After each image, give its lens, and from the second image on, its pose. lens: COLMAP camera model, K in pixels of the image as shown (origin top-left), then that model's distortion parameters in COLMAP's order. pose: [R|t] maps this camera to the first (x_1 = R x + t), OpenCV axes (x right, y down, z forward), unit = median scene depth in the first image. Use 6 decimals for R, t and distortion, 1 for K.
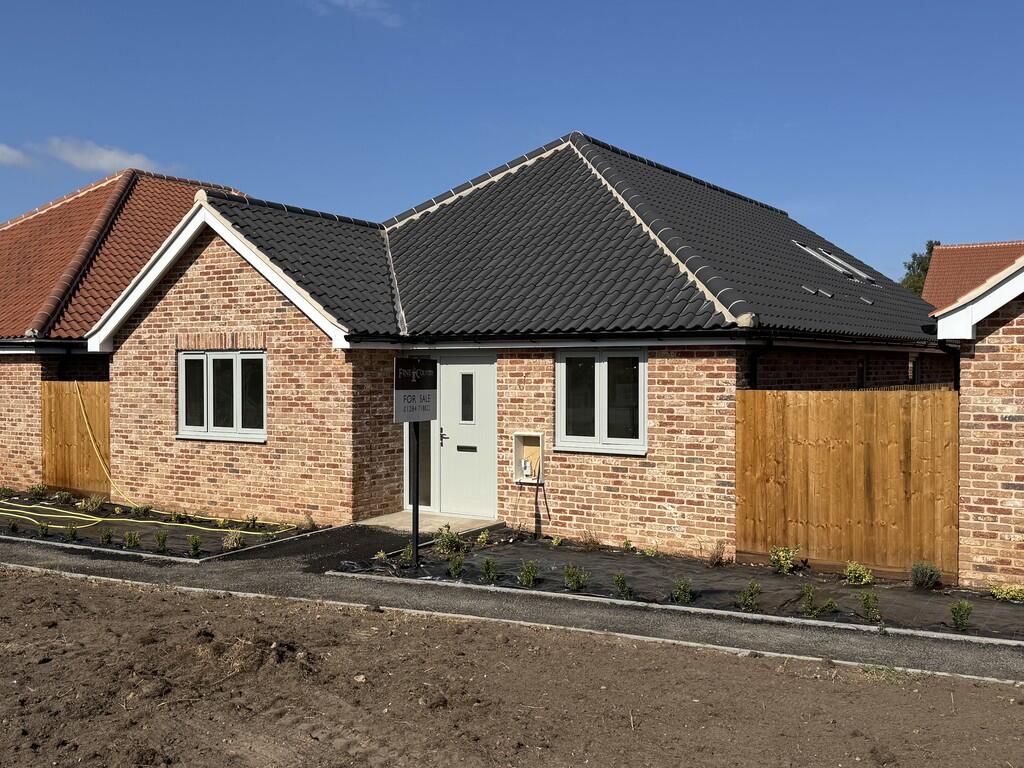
lens RADIAL K [[991.8, 0, 512.2], [0, 991.8, 382.9], [0, 0, 1]] dist [0.074958, 0.000000]
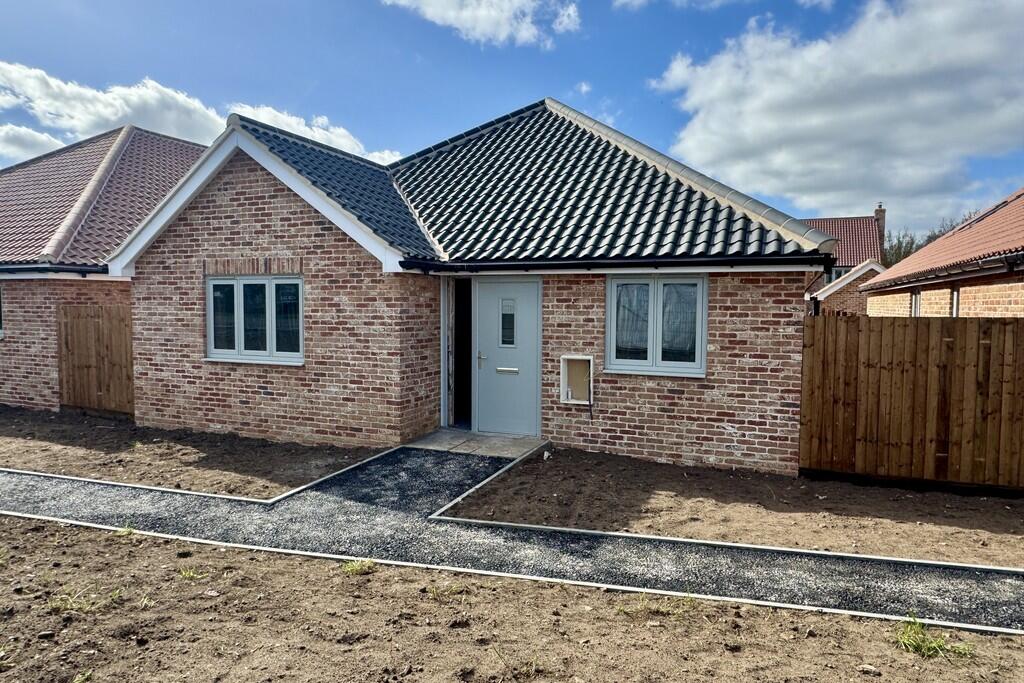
lens RADIAL K [[653.4, 0, 501.9], [0, 653.4, 340.6], [0, 0, 1]] dist [-0.007089, 0.018517]
pose [[0.983193, -0.000190, 0.182572, -0.171887], [-0.006602, 0.999309, 0.036591, 0.008318], [-0.182452, -0.037182, 0.982511, 0.311554]]
